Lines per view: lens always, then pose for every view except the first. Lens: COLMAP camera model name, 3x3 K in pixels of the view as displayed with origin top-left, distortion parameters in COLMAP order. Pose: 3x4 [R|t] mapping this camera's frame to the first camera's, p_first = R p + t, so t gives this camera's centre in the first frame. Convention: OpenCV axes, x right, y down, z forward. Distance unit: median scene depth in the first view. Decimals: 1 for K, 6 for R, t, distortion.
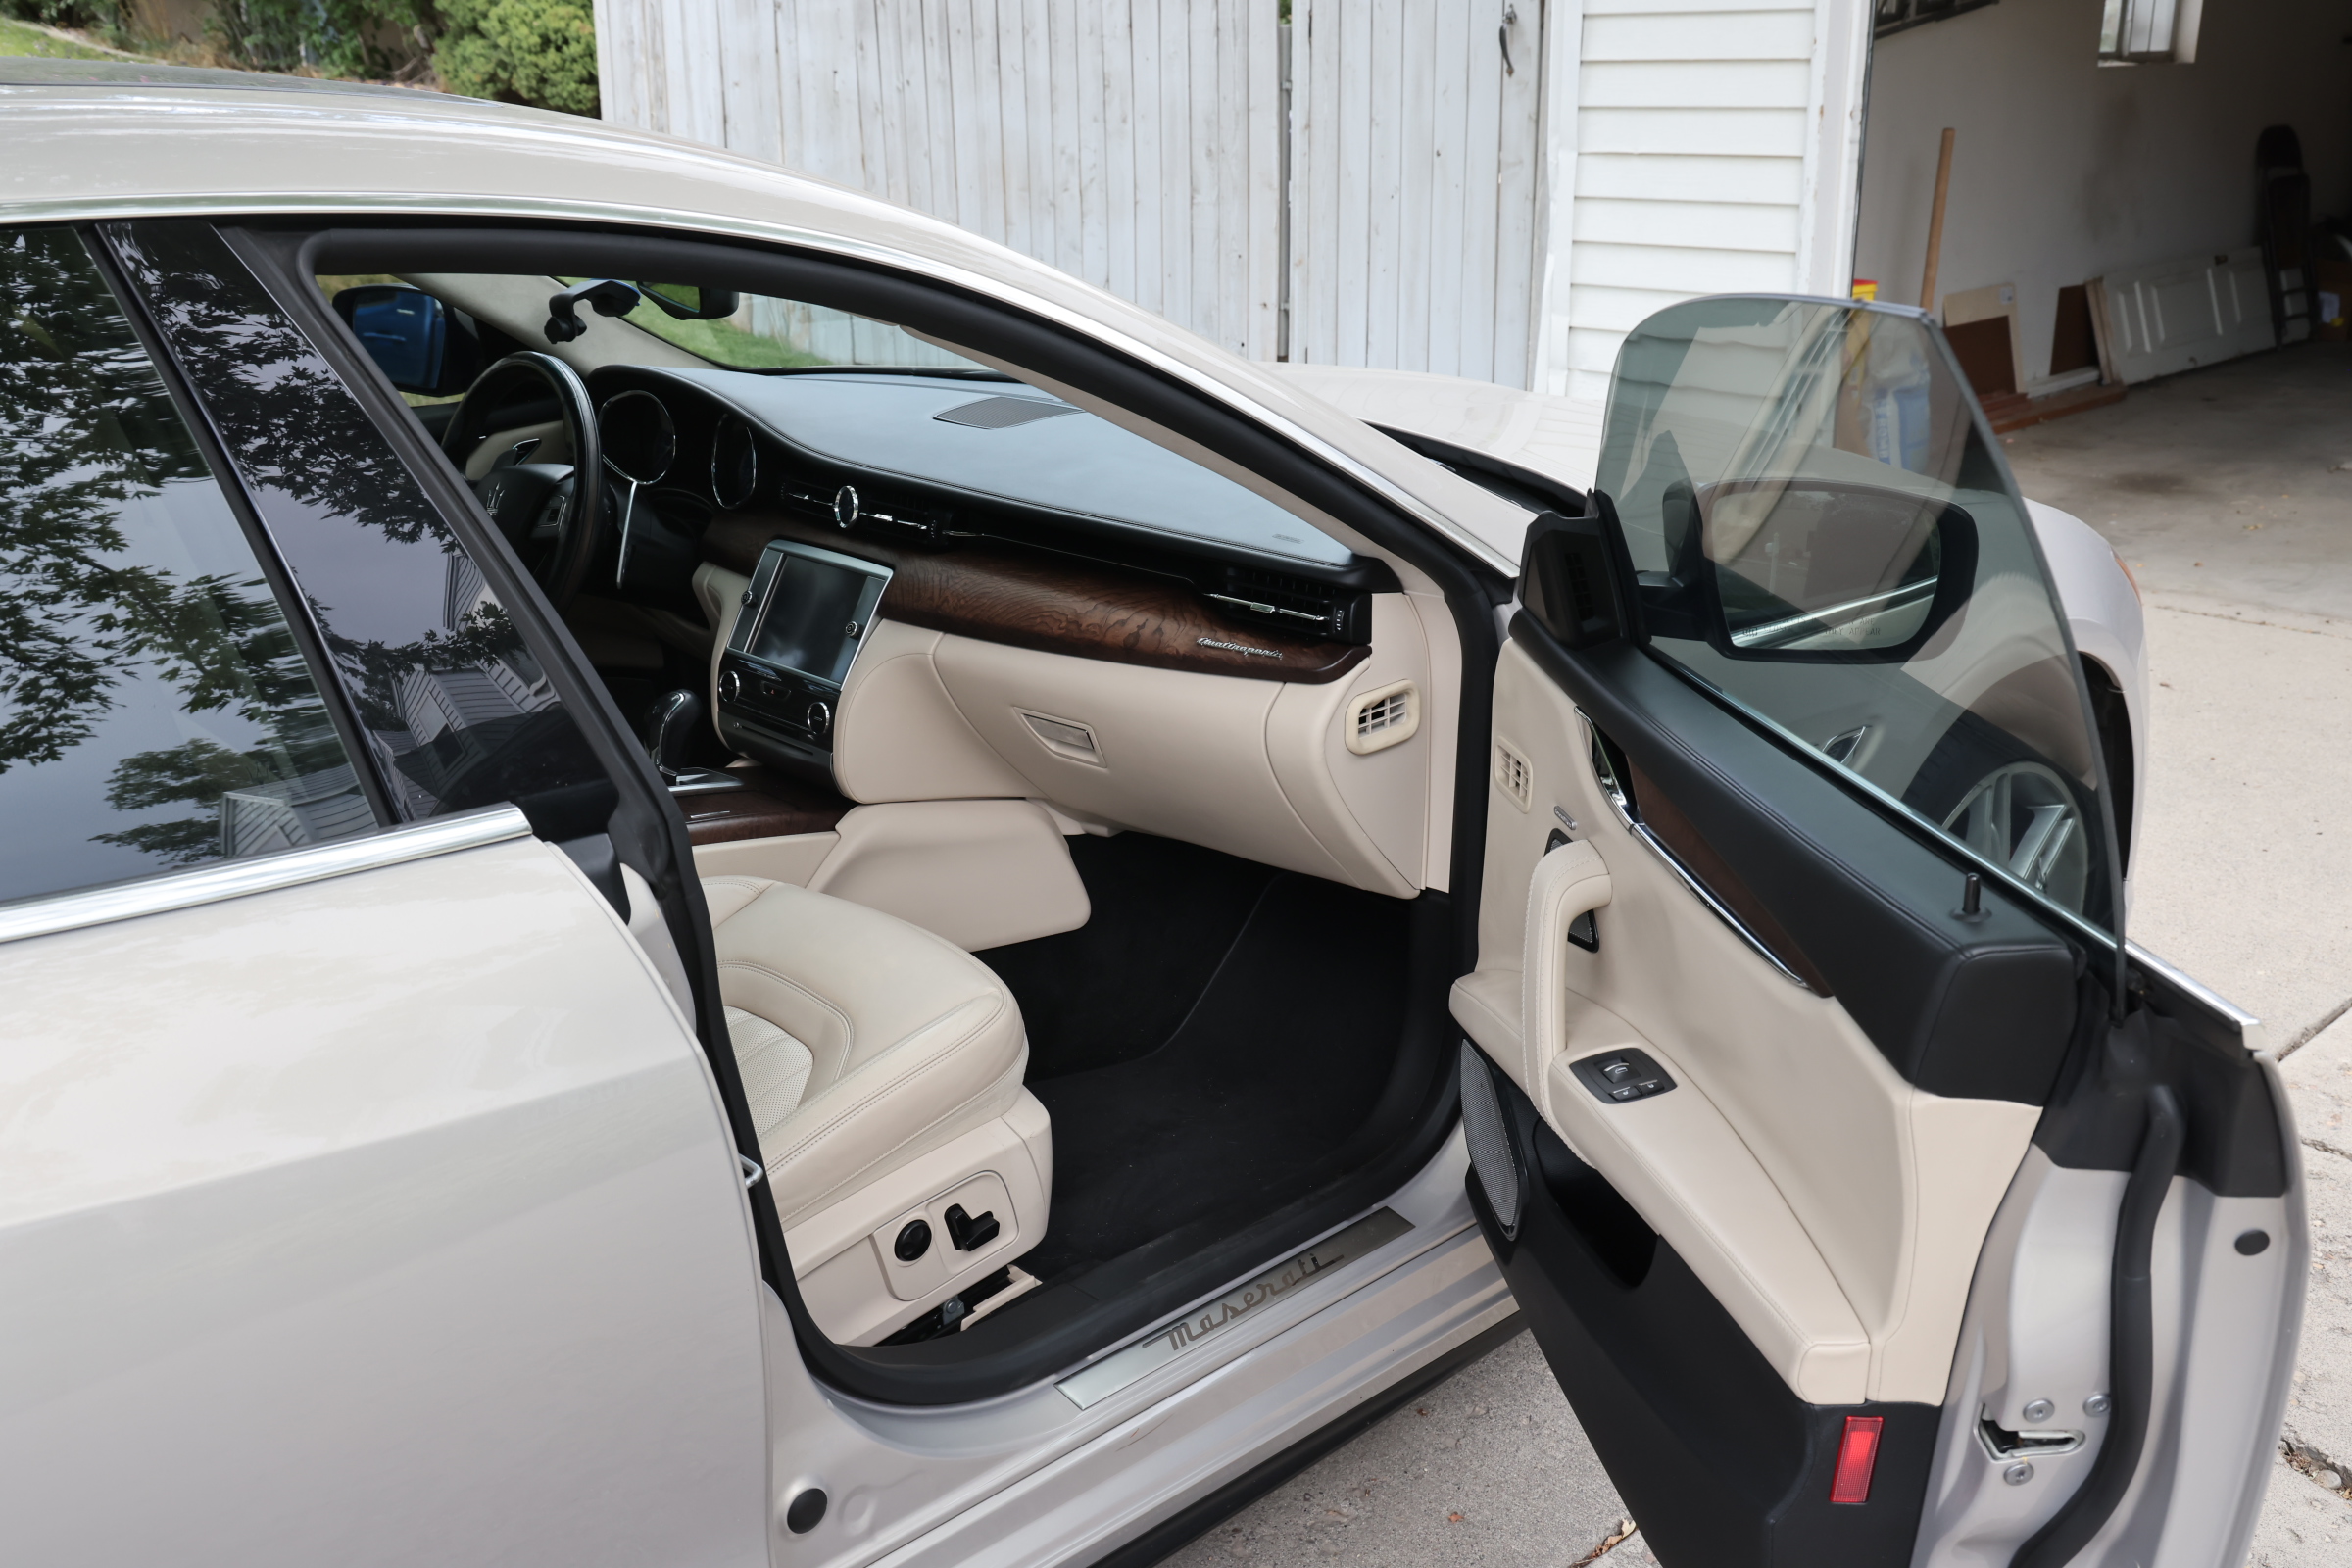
lens RADIAL K [[2227.7, 0, 1173.9], [0, 2227.7, 782.2], [0, 0, 1]] dist [-0.003855, 0.000000]
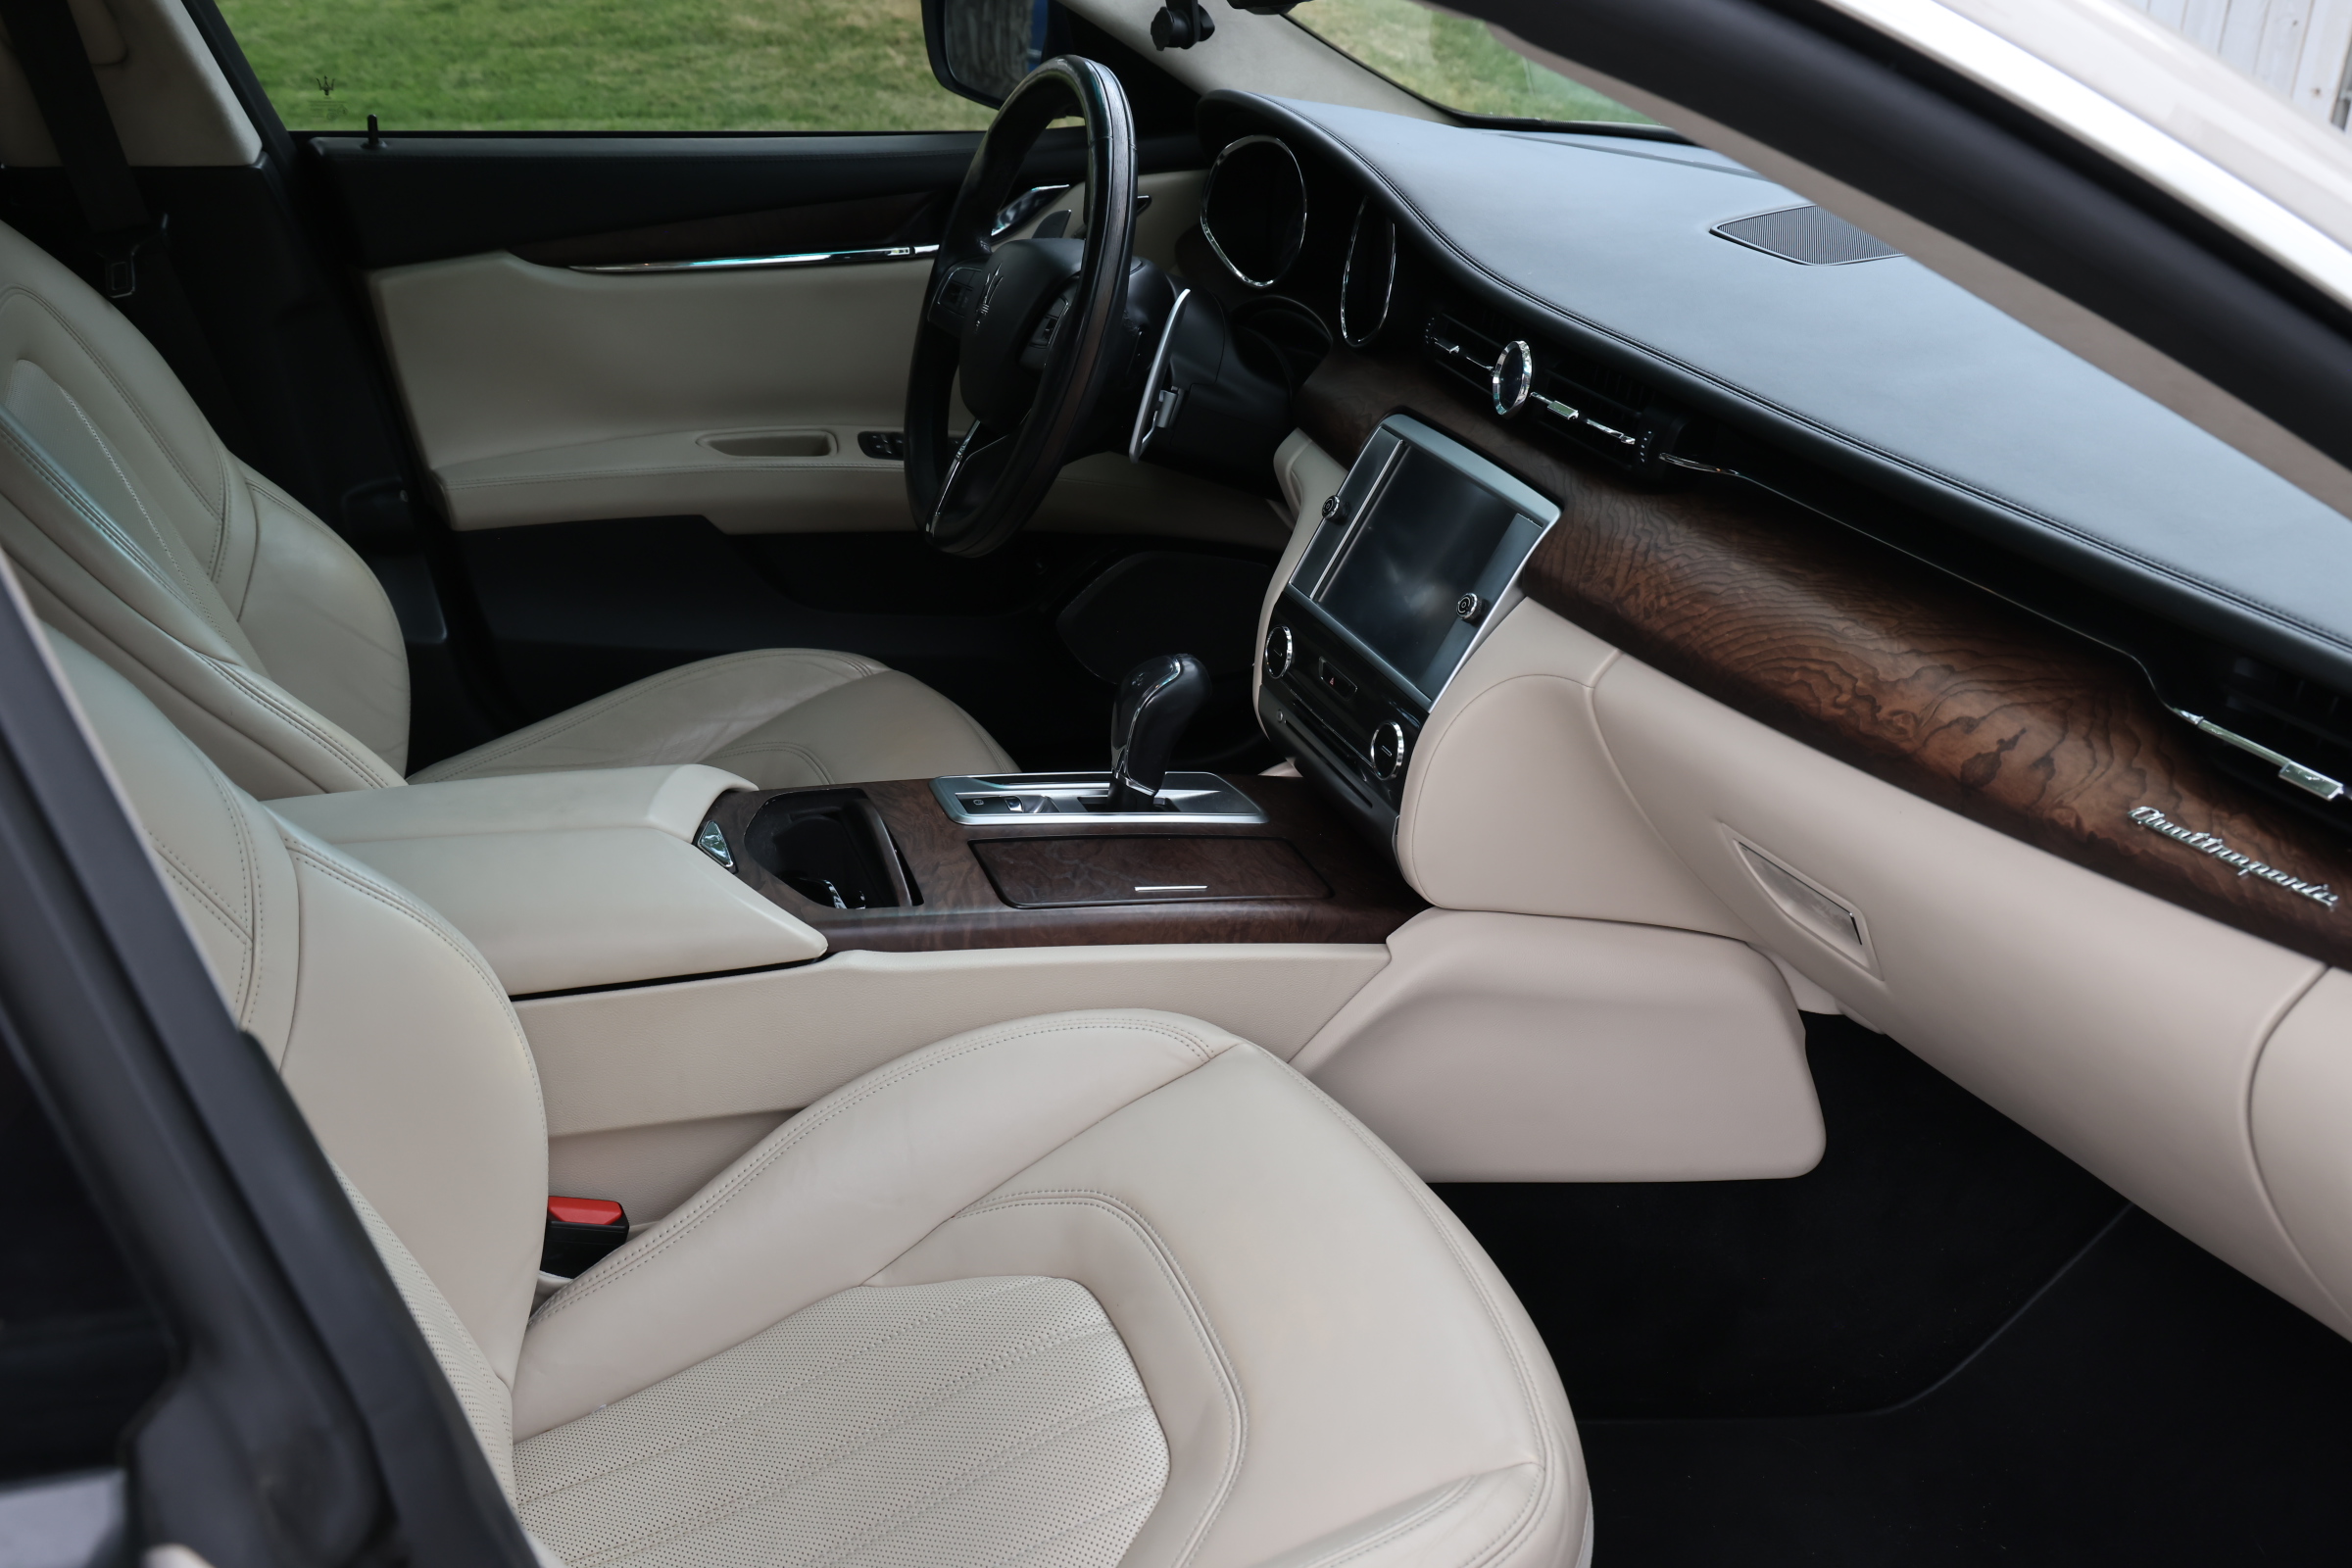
lens RADIAL K [[2227.7, 0, 1178.1], [0, 2227.7, 784.0], [0, 0, 1]] dist [-0.003855, 0.000000]
pose [[0.917103, 0.191840, -0.349457, -0.008552], [-0.155062, 0.979231, 0.130626, -0.085373], [0.367258, -0.065610, 0.927802, 0.451051]]
